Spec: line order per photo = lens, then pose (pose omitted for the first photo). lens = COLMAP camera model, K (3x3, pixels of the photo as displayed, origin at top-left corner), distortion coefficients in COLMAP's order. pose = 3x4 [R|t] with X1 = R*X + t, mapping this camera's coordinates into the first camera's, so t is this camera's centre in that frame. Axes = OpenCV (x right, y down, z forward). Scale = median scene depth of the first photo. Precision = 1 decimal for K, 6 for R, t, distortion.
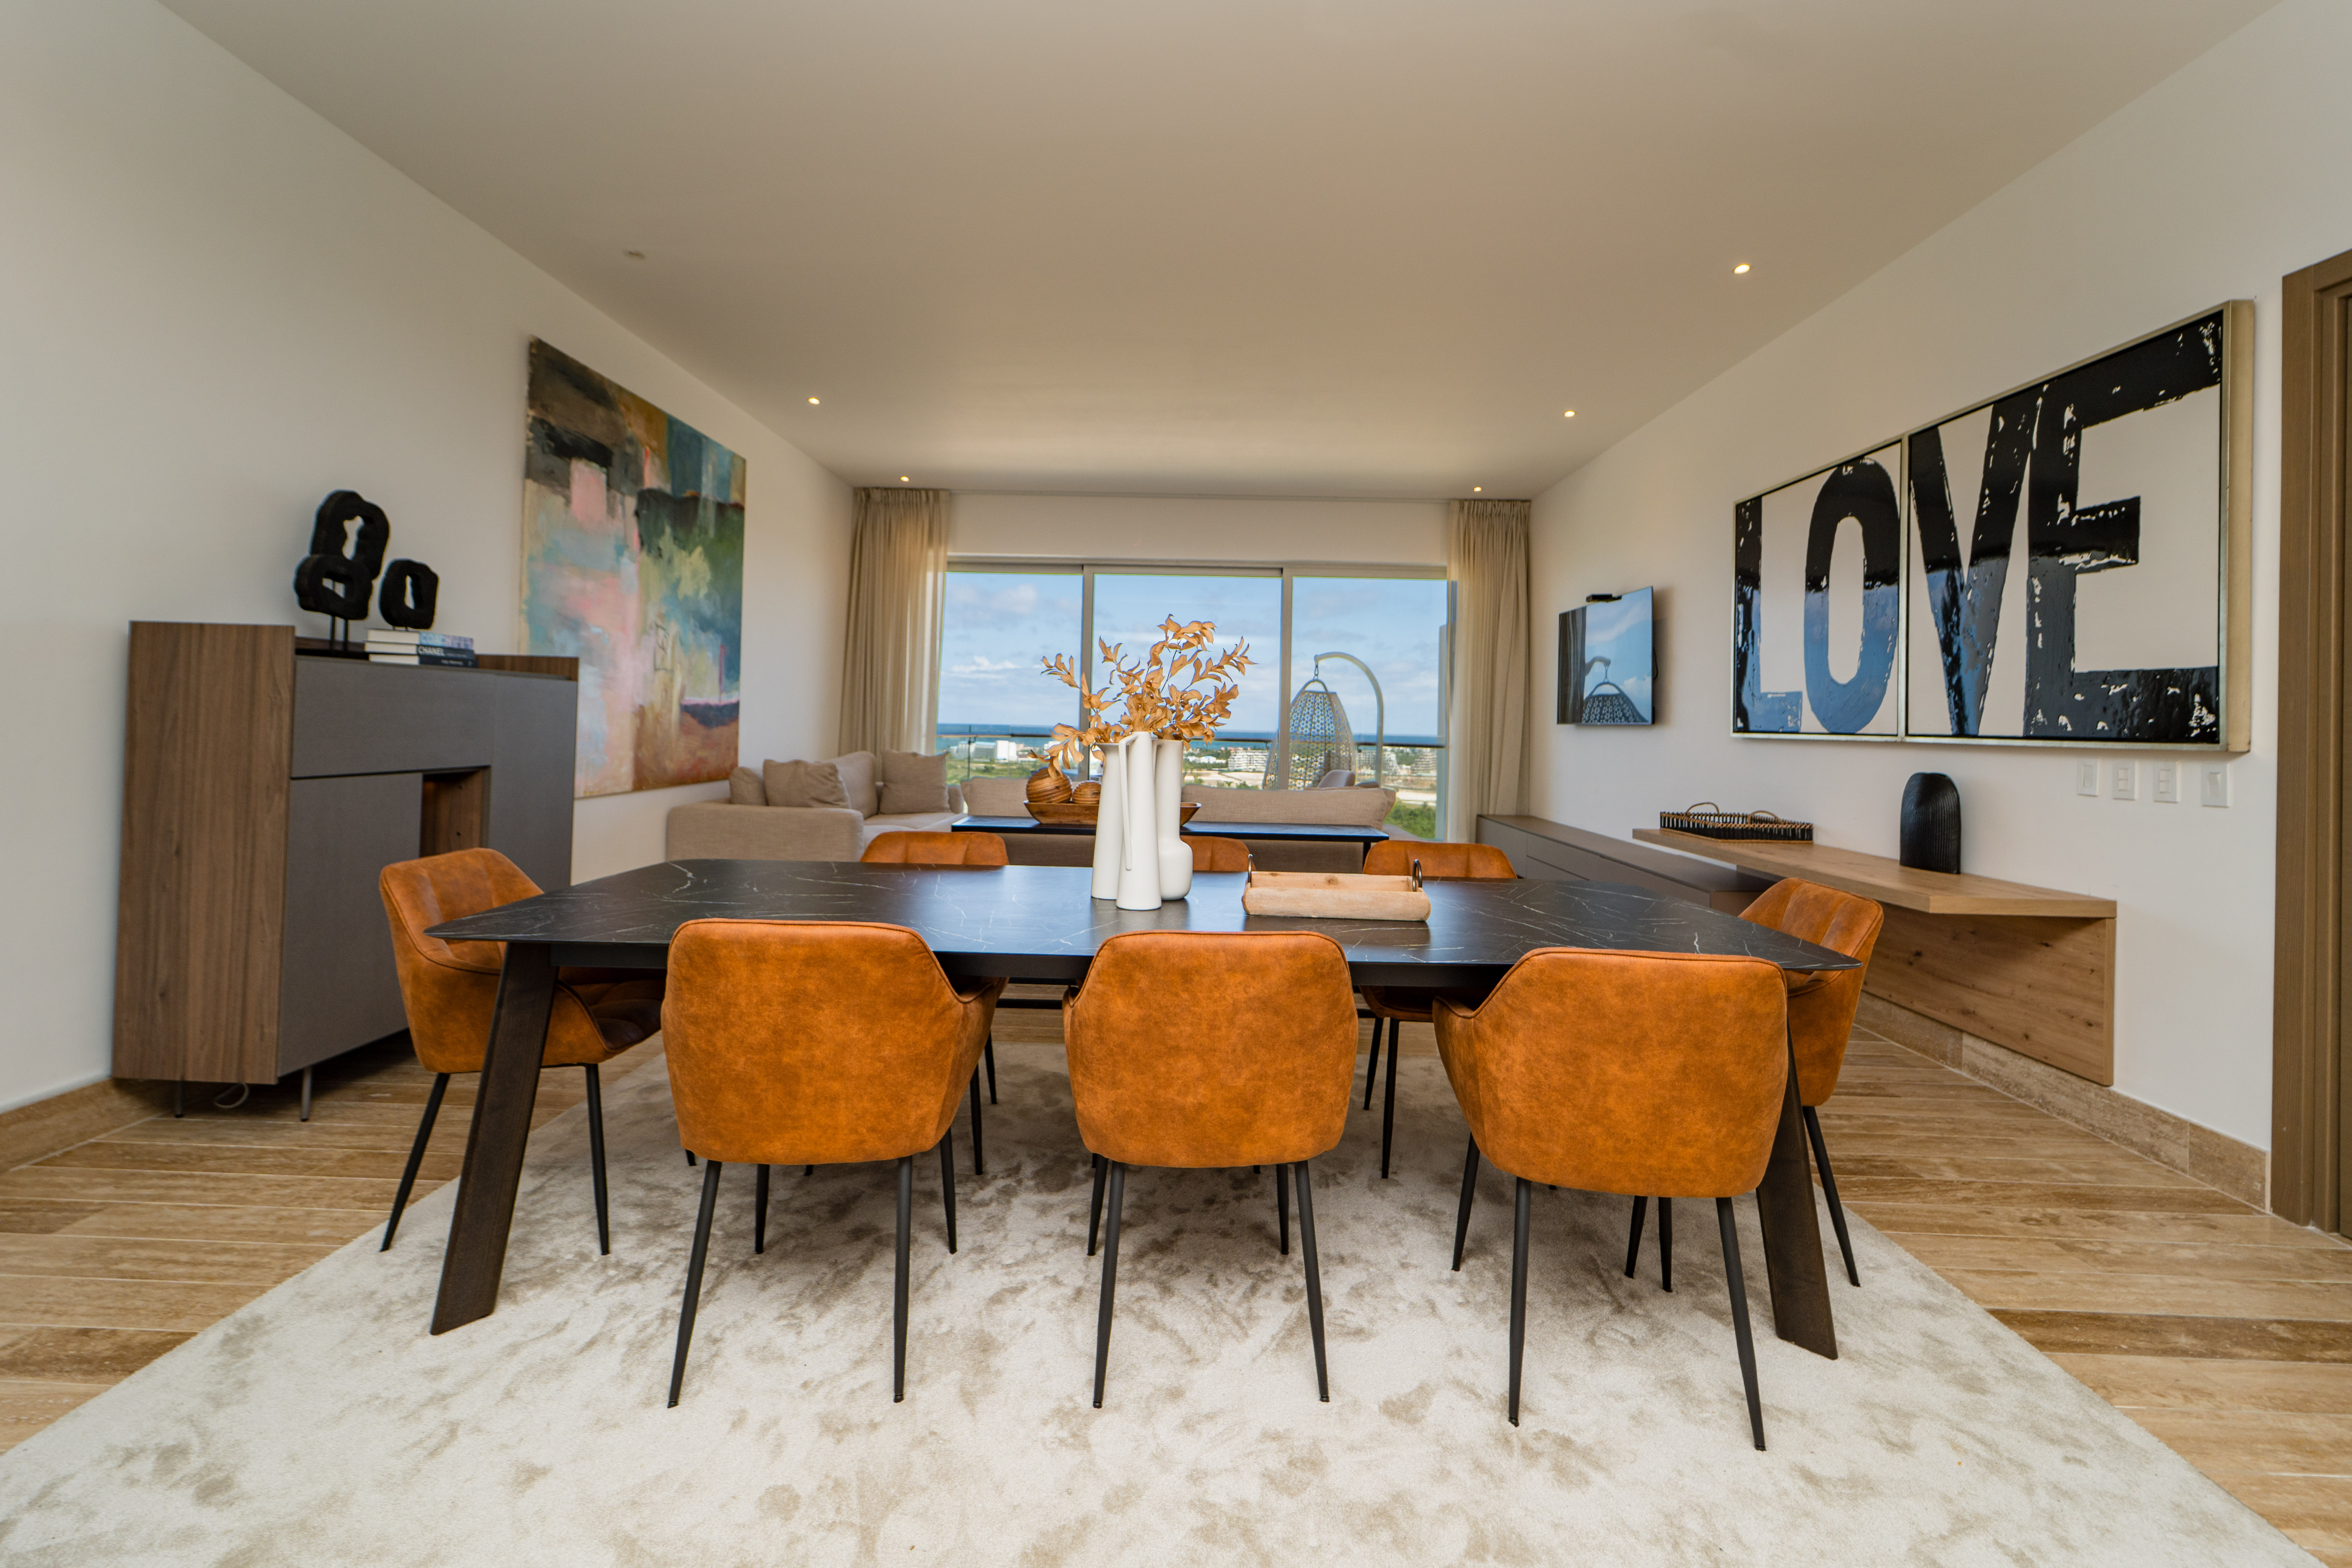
lens RADIAL K [[977.8, 0, 1174.6], [0, 977.8, 719.0], [0, 0, 1]] dist [0.005428, -0.002570]
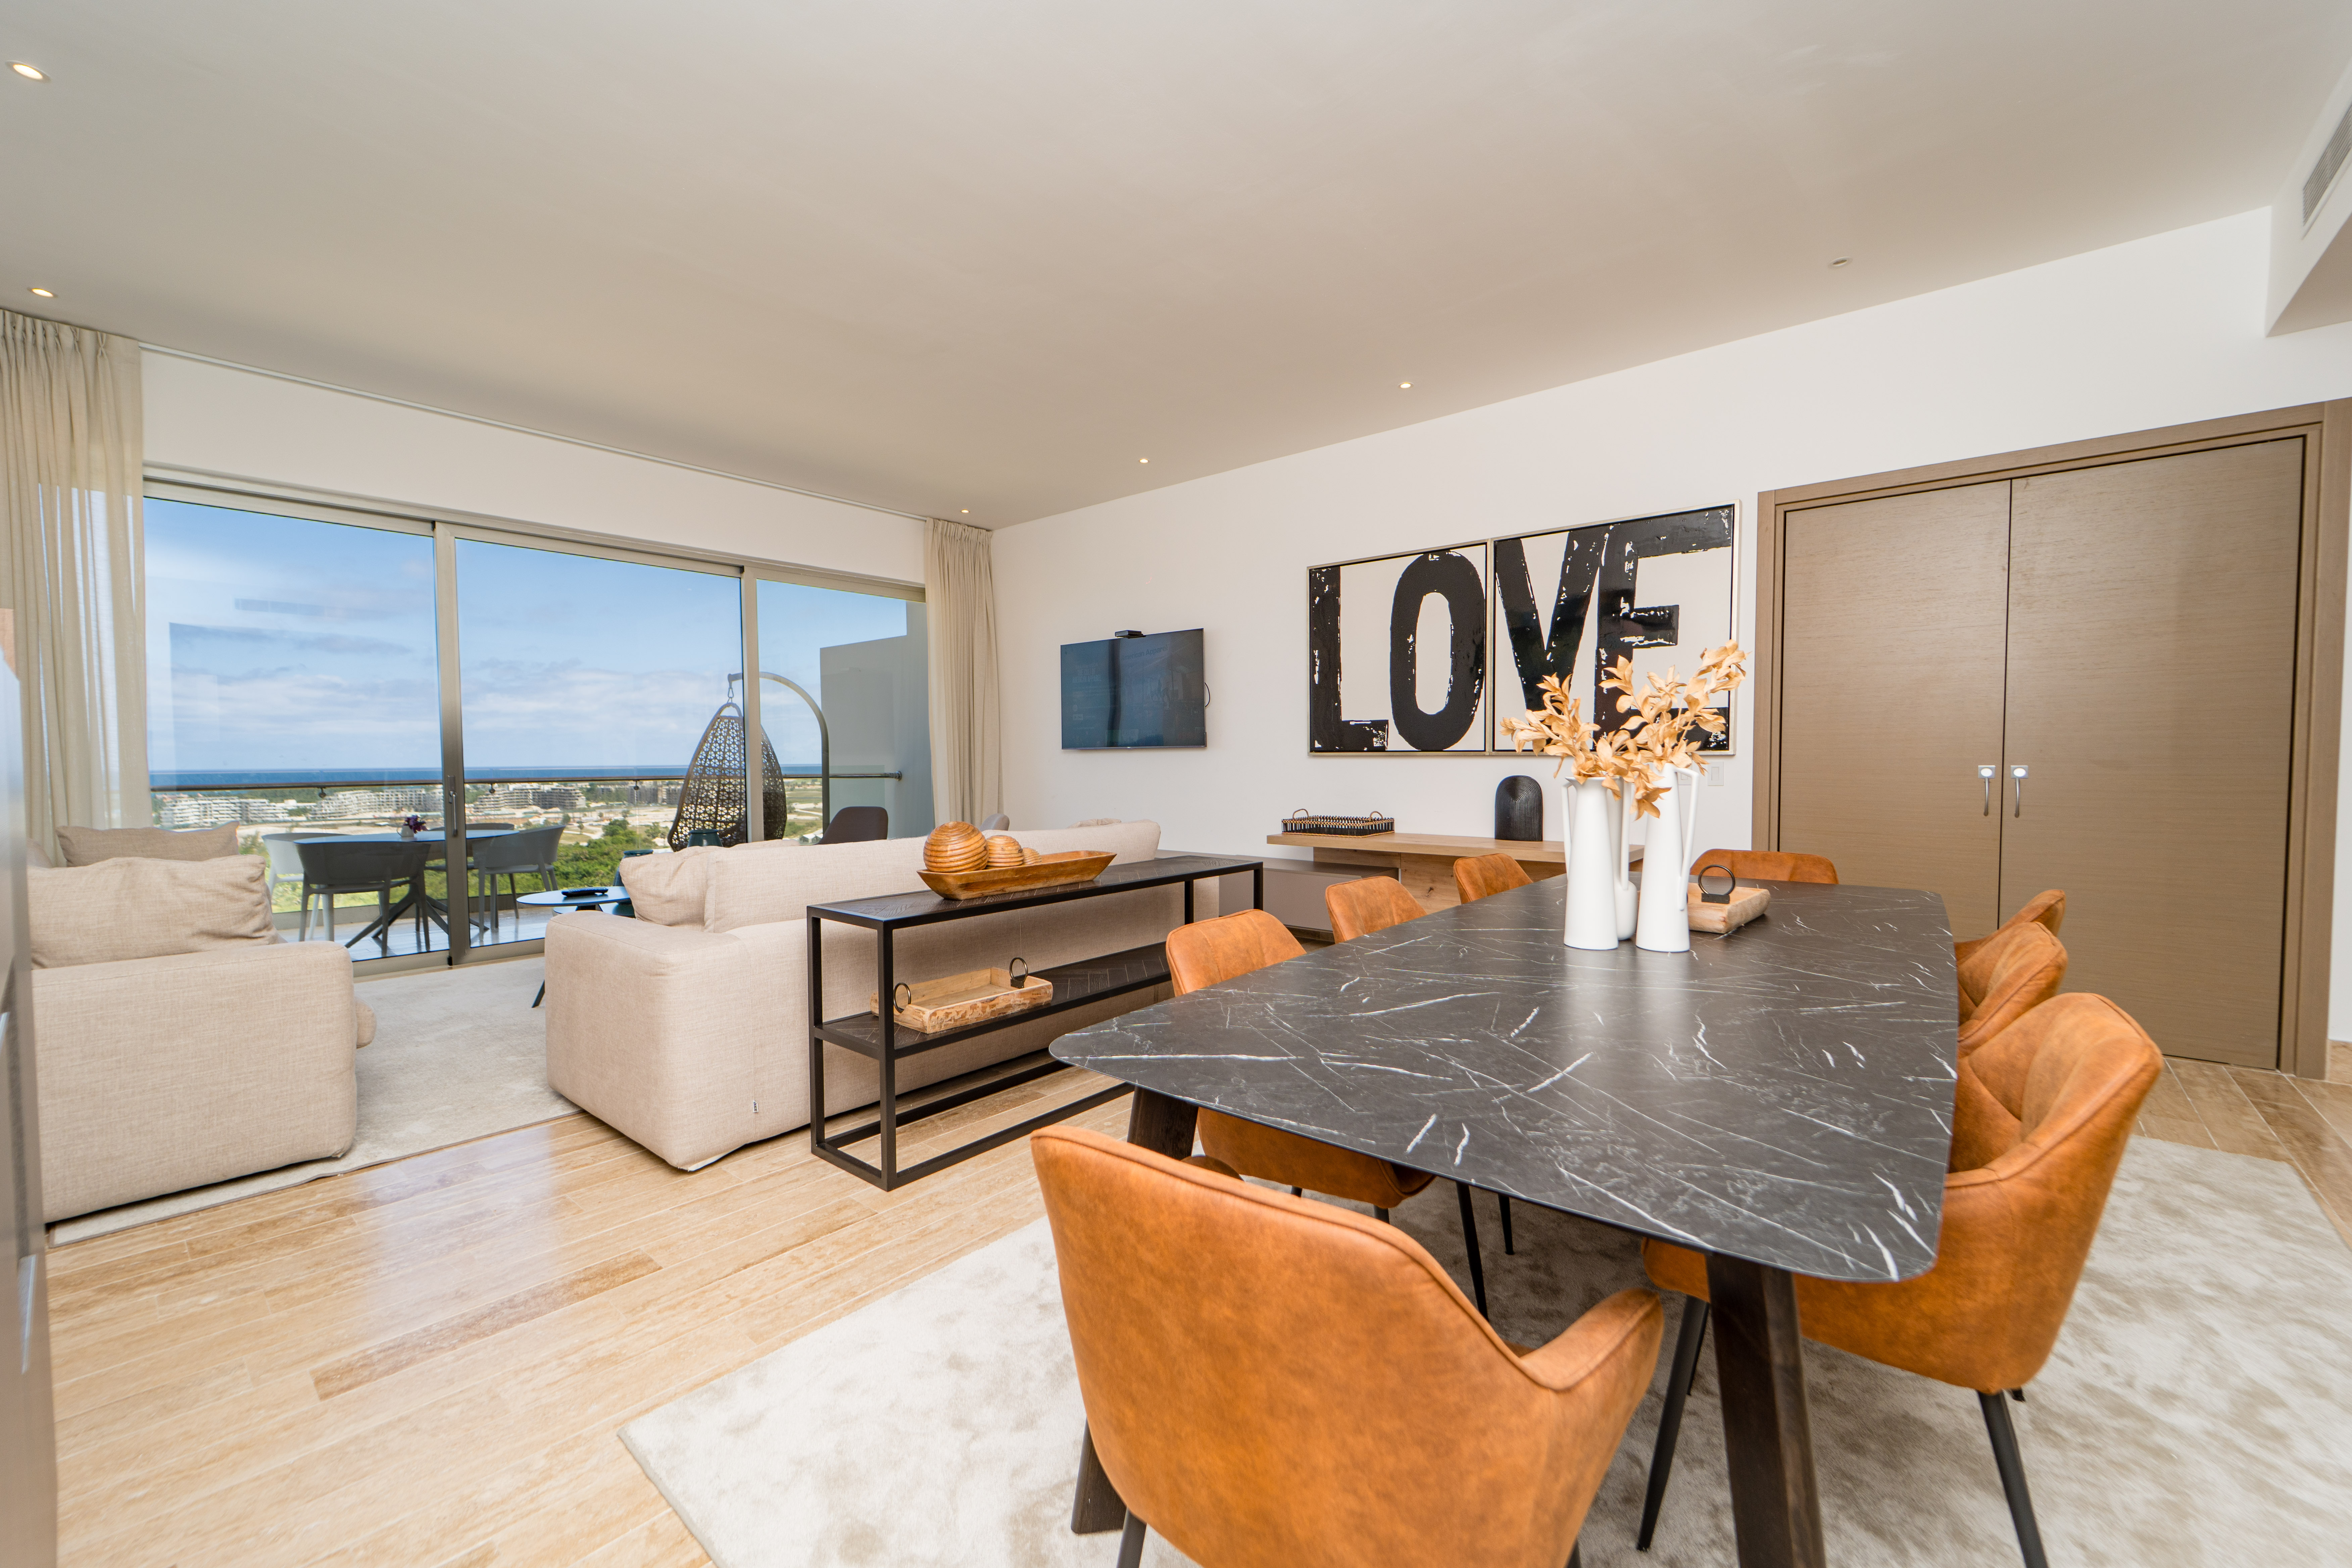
lens RADIAL K [[977.8, 0, 1177.0], [0, 977.8, 786.9], [0, 0, 1]] dist [0.005428, -0.002570]
pose [[0.623414, -0.055539, 0.779917, -0.577094], [0.017198, 0.998207, 0.057336, -0.018053], [-0.781703, -0.022331, 0.623251, 0.402816]]
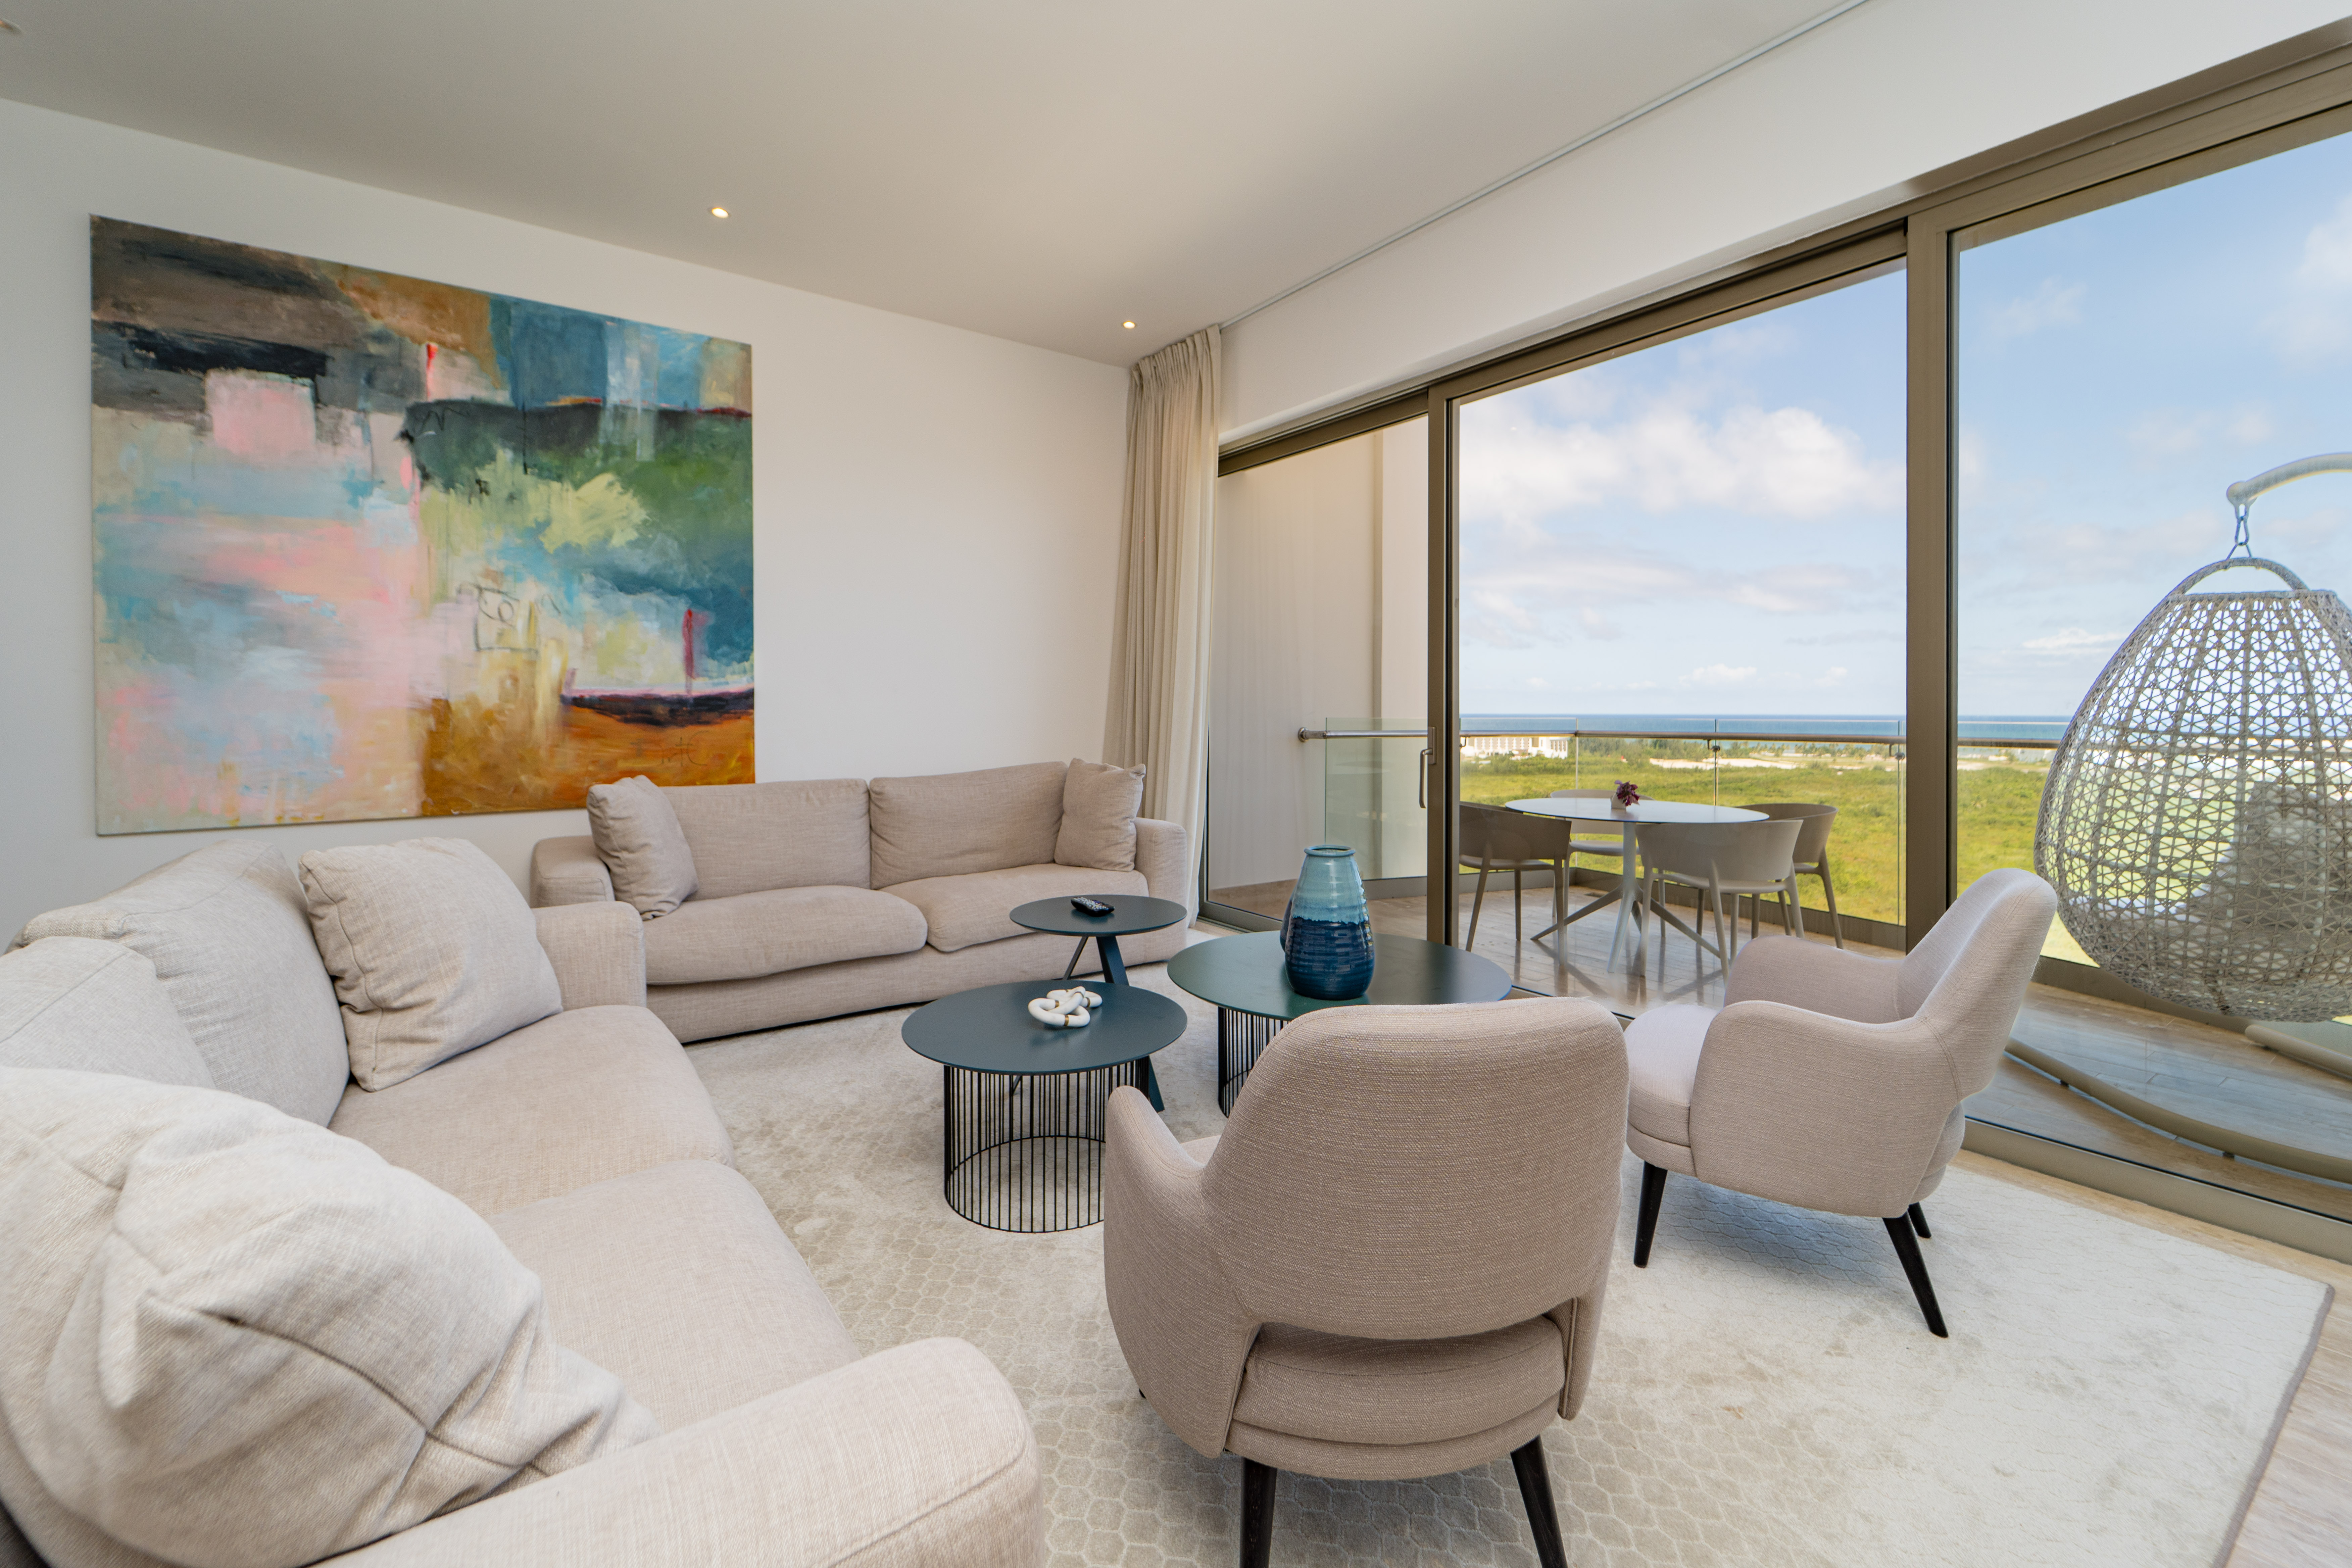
lens RADIAL K [[977.8, 0, 1169.3], [0, 977.8, 711.3], [0, 0, 1]] dist [0.005428, -0.002570]
pose [[0.599300, -0.024635, -0.800146, 0.423042], [0.019818, 0.999677, -0.015934, 0.019763], [0.800279, -0.006308, 0.599594, 1.172964]]
